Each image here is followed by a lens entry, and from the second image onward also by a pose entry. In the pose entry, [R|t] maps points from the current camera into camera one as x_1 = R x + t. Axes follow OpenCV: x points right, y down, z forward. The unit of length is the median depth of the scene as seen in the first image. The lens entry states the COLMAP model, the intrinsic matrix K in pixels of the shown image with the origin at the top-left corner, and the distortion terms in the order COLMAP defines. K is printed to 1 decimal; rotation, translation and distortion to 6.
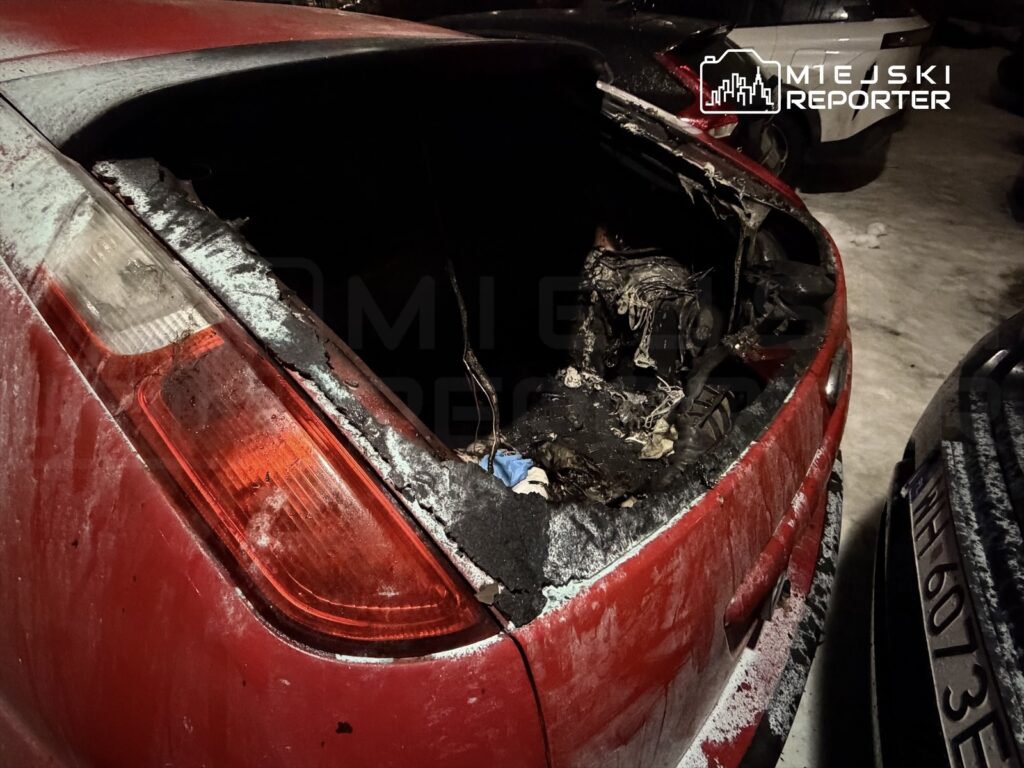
lens RADIAL K [[533.2, 0, 502.4], [0, 533.2, 380.7], [0, 0, 1]] dist [-0.002593, -0.000241]
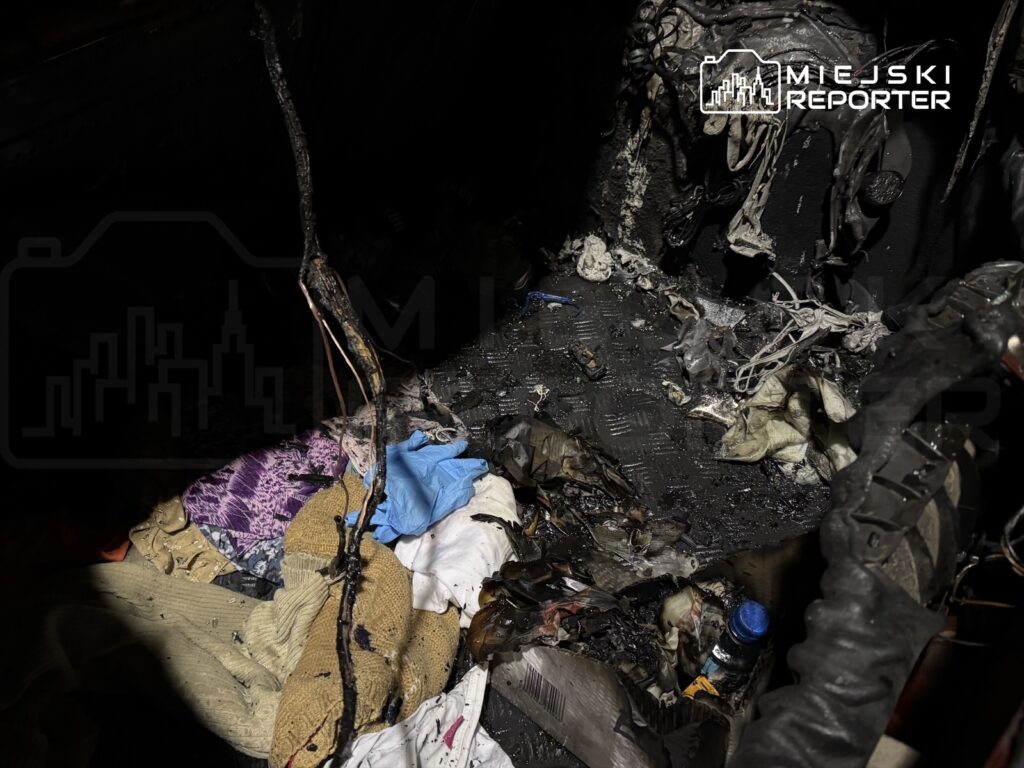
lens RADIAL K [[915.0, 0, 512.0], [0, 915.0, 384.0], [0, 0, 1]] dist [0.142258, -0.325280]
pose [[0.998174, 0.051885, 0.030941, 0.043313], [-0.057369, 0.974620, 0.216388, -0.079200], [-0.018929, -0.217768, 0.975817, 0.199887]]
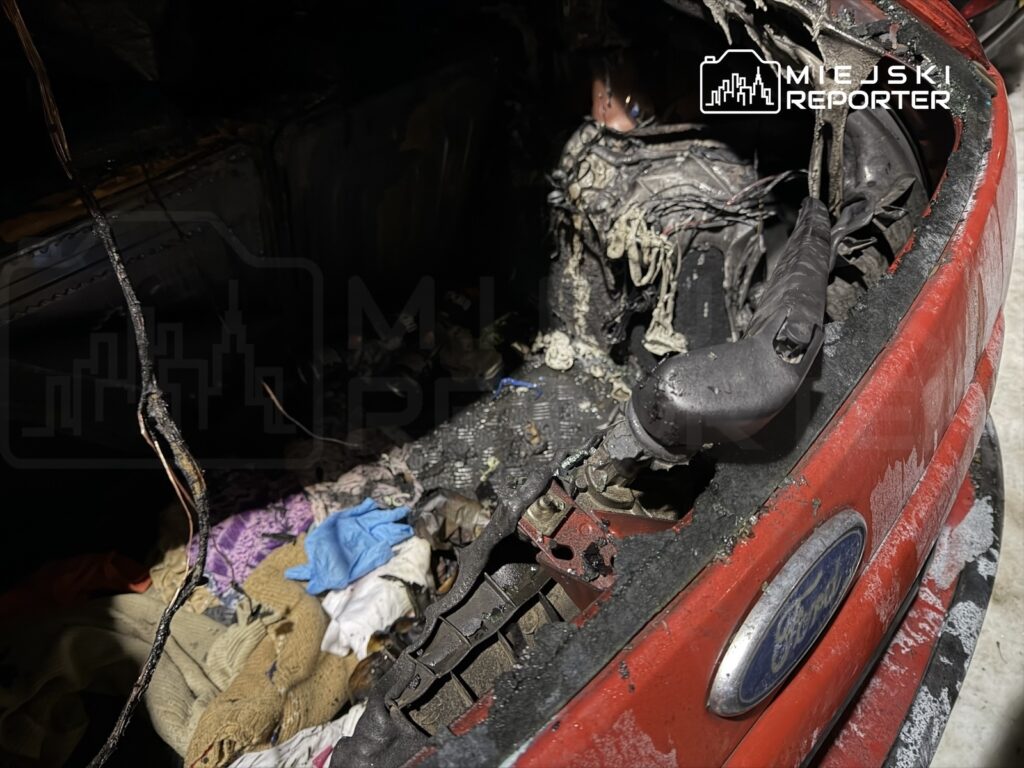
lens RADIAL K [[703.6, 0, 512.0], [0, 703.6, 384.0], [0, 0, 1]] dist [0.076604, -0.116188]
pose [[0.978541, 0.051345, -0.199551, 0.269255], [-0.012811, 0.981742, 0.189785, -0.132778], [0.205652, -0.183156, 0.961333, 0.264325]]
